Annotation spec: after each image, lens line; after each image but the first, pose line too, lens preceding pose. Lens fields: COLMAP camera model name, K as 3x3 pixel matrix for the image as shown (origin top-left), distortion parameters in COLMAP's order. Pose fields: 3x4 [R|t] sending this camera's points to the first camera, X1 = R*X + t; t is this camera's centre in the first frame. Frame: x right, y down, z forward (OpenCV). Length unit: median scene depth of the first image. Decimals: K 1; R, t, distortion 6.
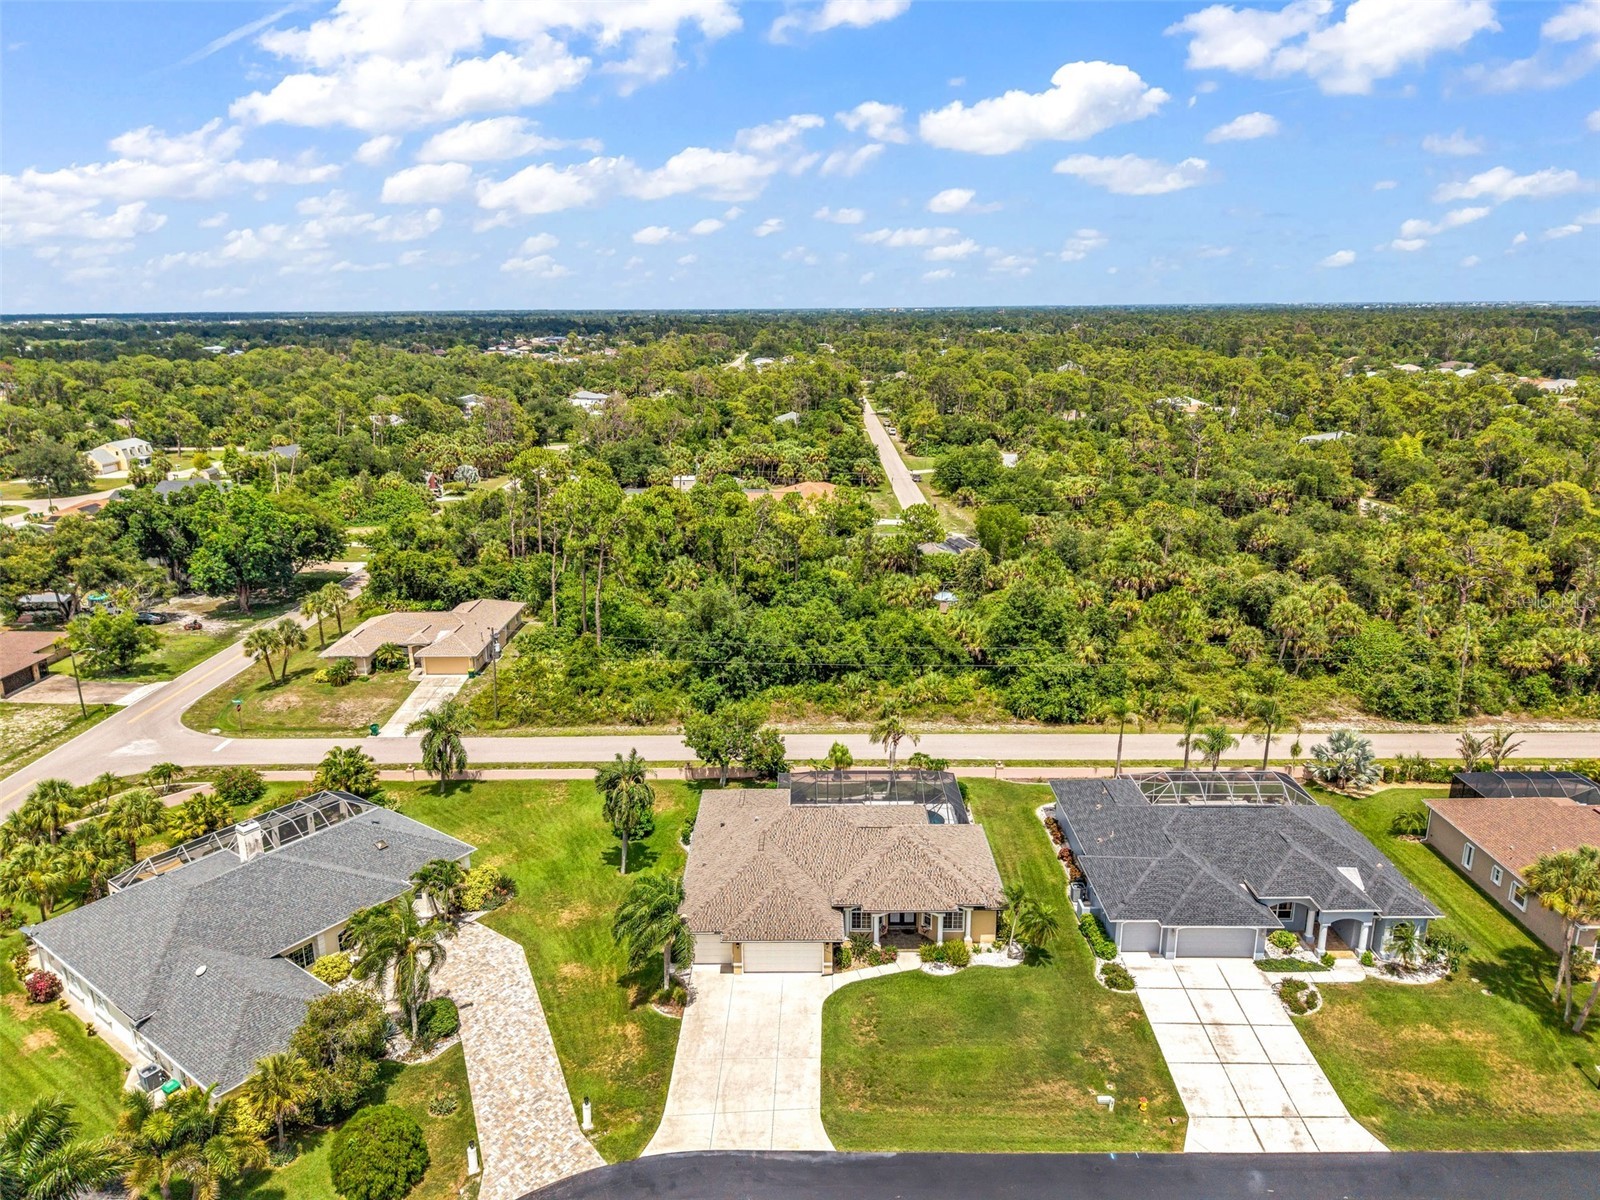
lens RADIAL K [[1069.9, 0, 797.7], [0, 1069.9, 593.3], [0, 0, 1]] dist [0.034372, -0.036724]
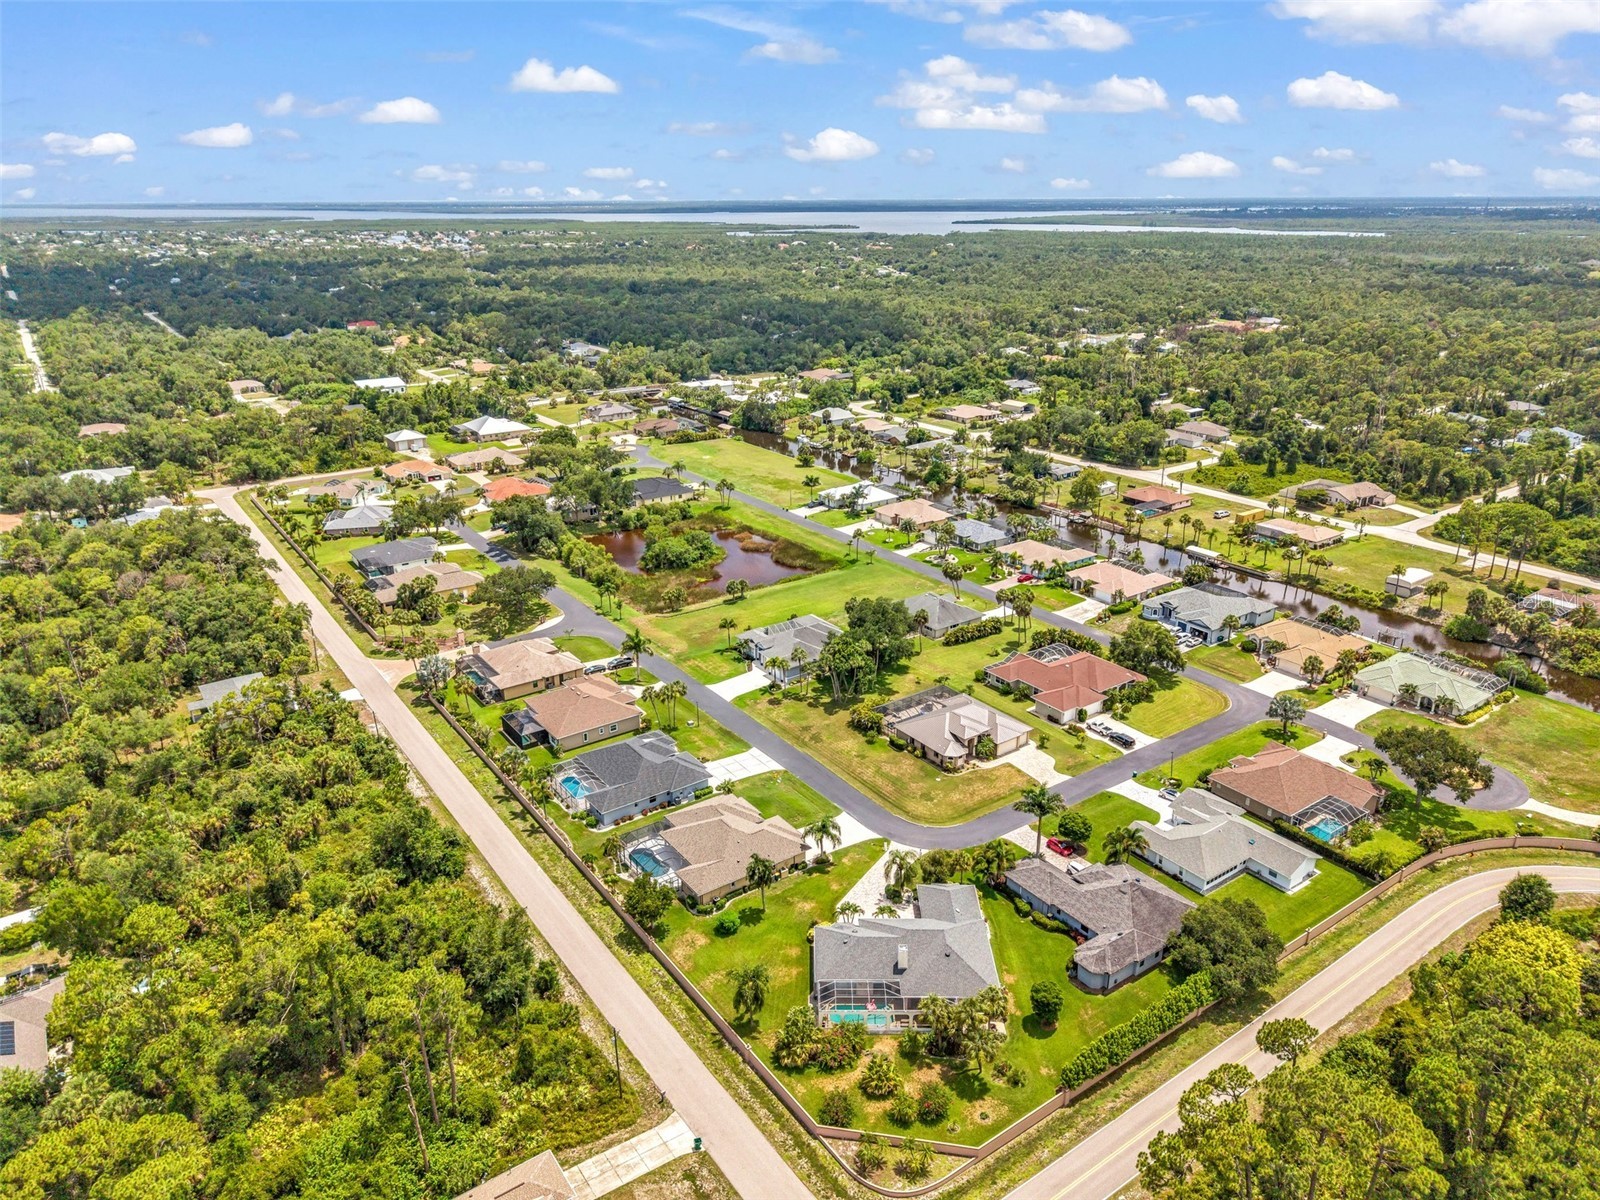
lens RADIAL K [[1055.0, 0, 800.0], [0, 1055.0, 600.0], [0, 0, 1]] dist [0.144590, -0.283074]
pose [[-0.586098, -0.277458, 0.761253, -1.756112], [0.219178, 0.850219, 0.478632, -1.310423], [-0.780032, 0.447375, -0.437499, 1.783948]]
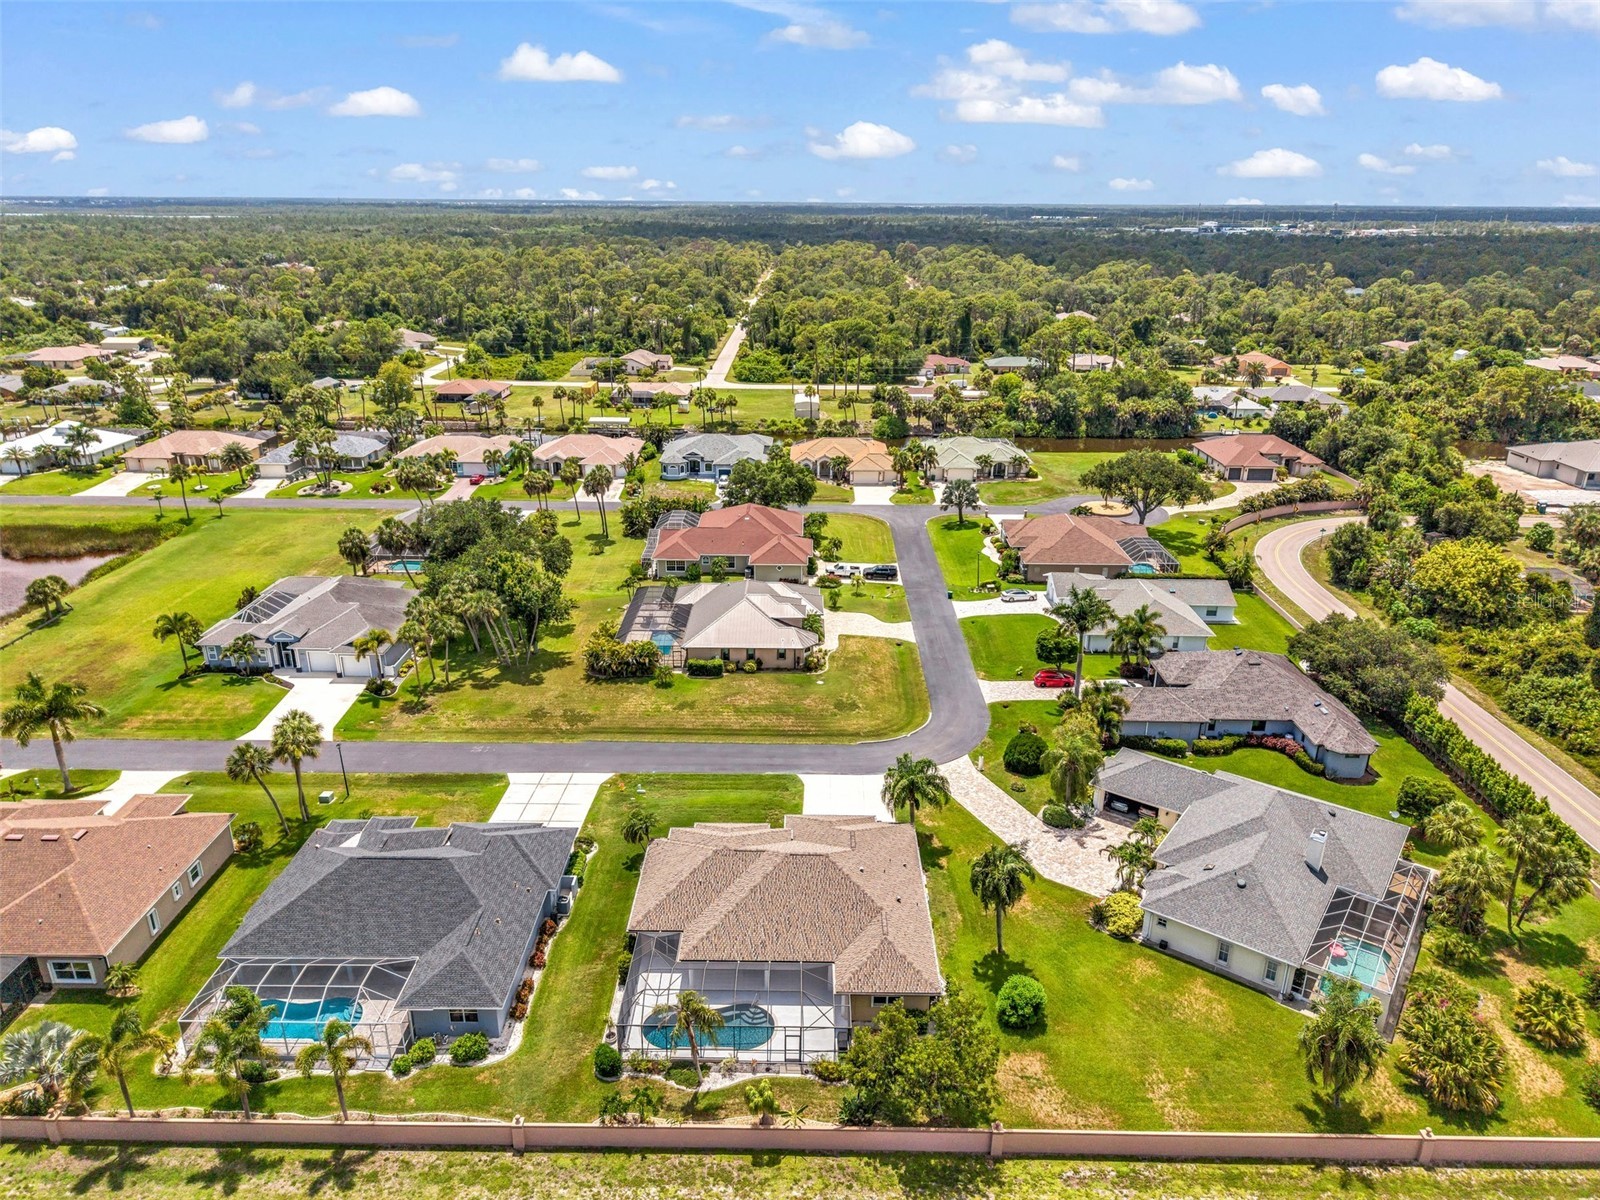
lens RADIAL K [[1069.9, 0, 797.7], [0, 1069.9, 593.3], [0, 0, 1]] dist [0.034372, -0.036724]
pose [[-0.999998, -0.000031, 0.001767, 0.023606], [0.000994, 0.816652, 0.577129, -0.659749], [-0.001461, 0.577130, -0.816651, 1.860553]]
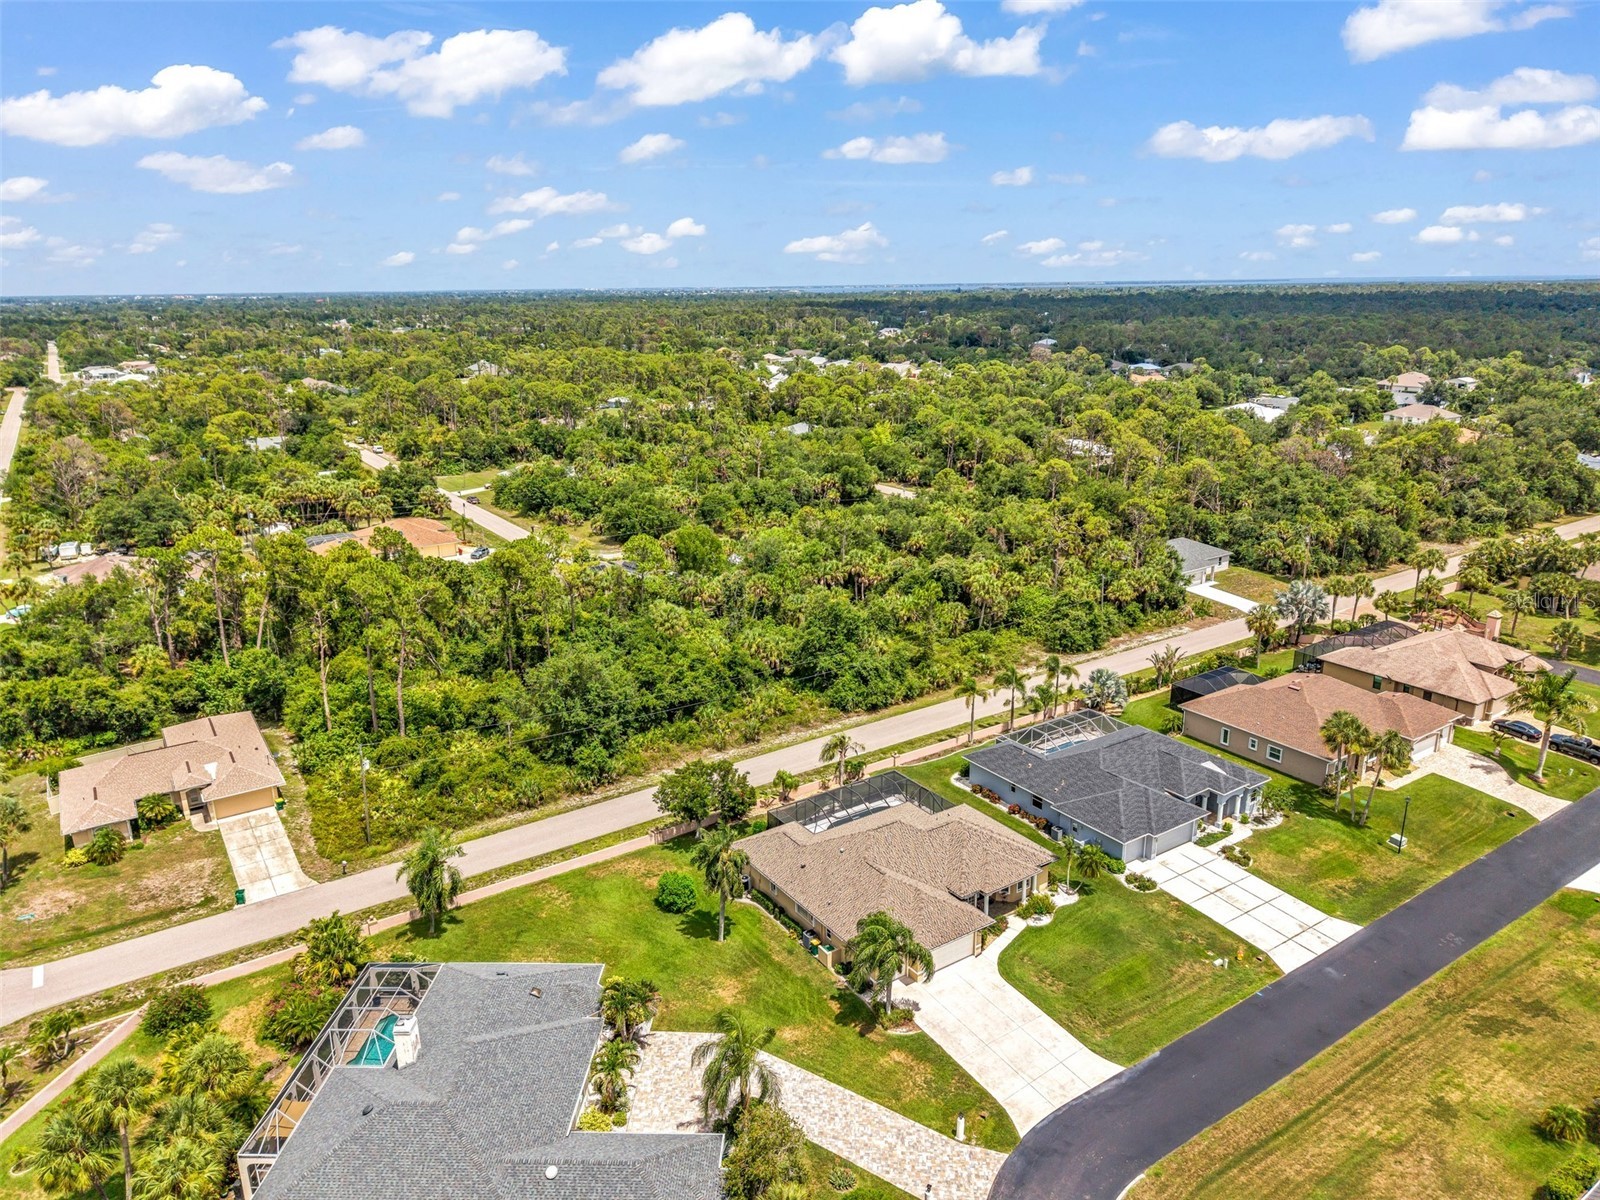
lens RADIAL K [[1069.9, 0, 797.7], [0, 1069.9, 593.3], [0, 0, 1]] dist [0.034372, -0.036724]
pose [[0.825624, -0.157293, 0.541853, -0.700738], [0.151235, 0.986908, 0.056049, -0.132965], [-0.543574, 0.035671, 0.838603, 0.095484]]
